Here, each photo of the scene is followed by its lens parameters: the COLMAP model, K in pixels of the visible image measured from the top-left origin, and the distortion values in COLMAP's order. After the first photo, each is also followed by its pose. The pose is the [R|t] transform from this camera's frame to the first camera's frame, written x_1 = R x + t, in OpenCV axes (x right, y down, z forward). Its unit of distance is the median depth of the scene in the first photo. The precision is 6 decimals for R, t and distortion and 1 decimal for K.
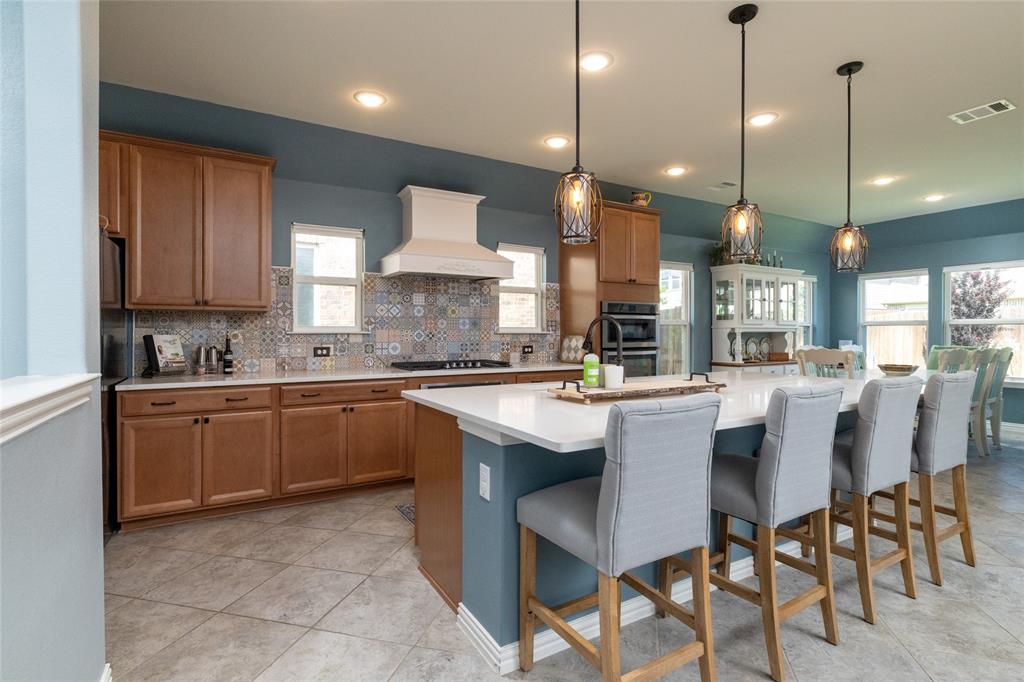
lens RADIAL K [[492.7, 0, 507.7], [0, 492.7, 336.1], [0, 0, 1]] dist [-0.001585, 0.000309]
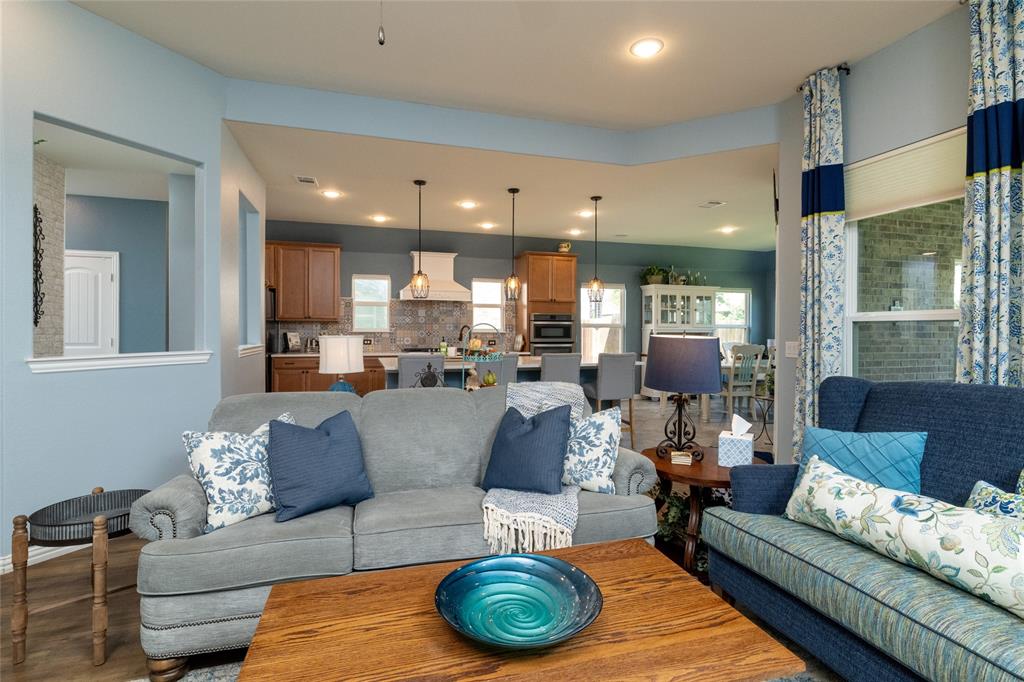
lens RADIAL K [[492.7, 0, 513.2], [0, 492.7, 333.8], [0, 0, 1]] dist [-0.001585, 0.000309]
pose [[0.975595, 0.006744, -0.219474, 0.528826], [-0.006841, 0.999977, 0.000320, -0.003270], [0.219471, 0.001190, 0.975618, -0.650143]]
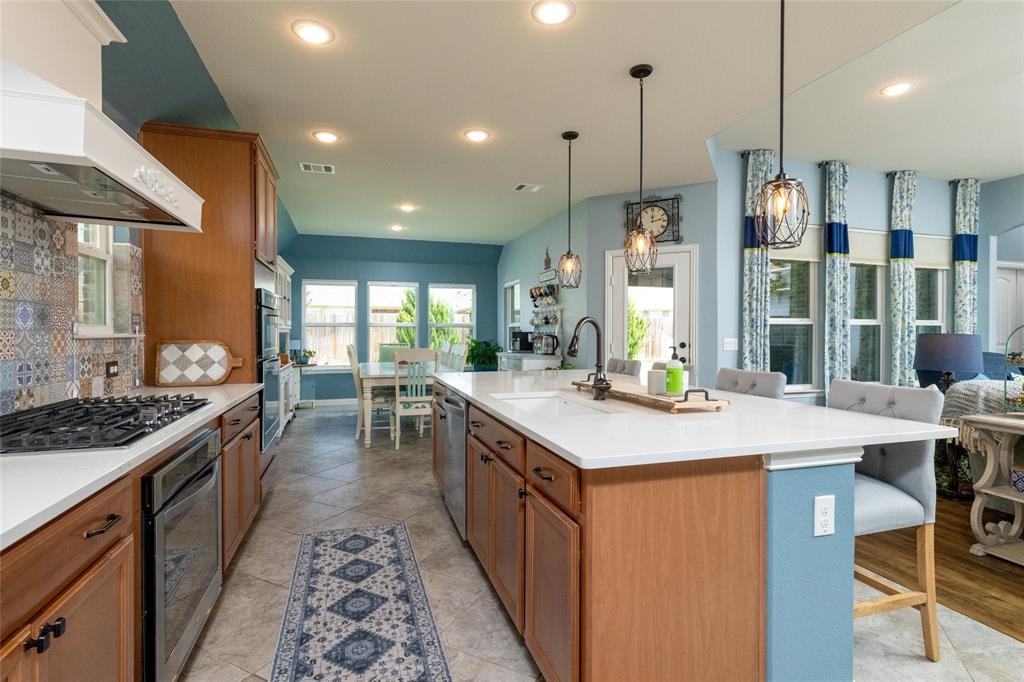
lens RADIAL K [[492.7, 0, 508.1], [0, 492.7, 336.1], [0, 0, 1]] dist [-0.001585, 0.000309]
pose [[0.226529, -0.007610, 0.973975, -0.412875], [0.004123, 0.999968, 0.006854, -0.009886], [-0.973996, 0.002463, 0.226553, 0.551293]]
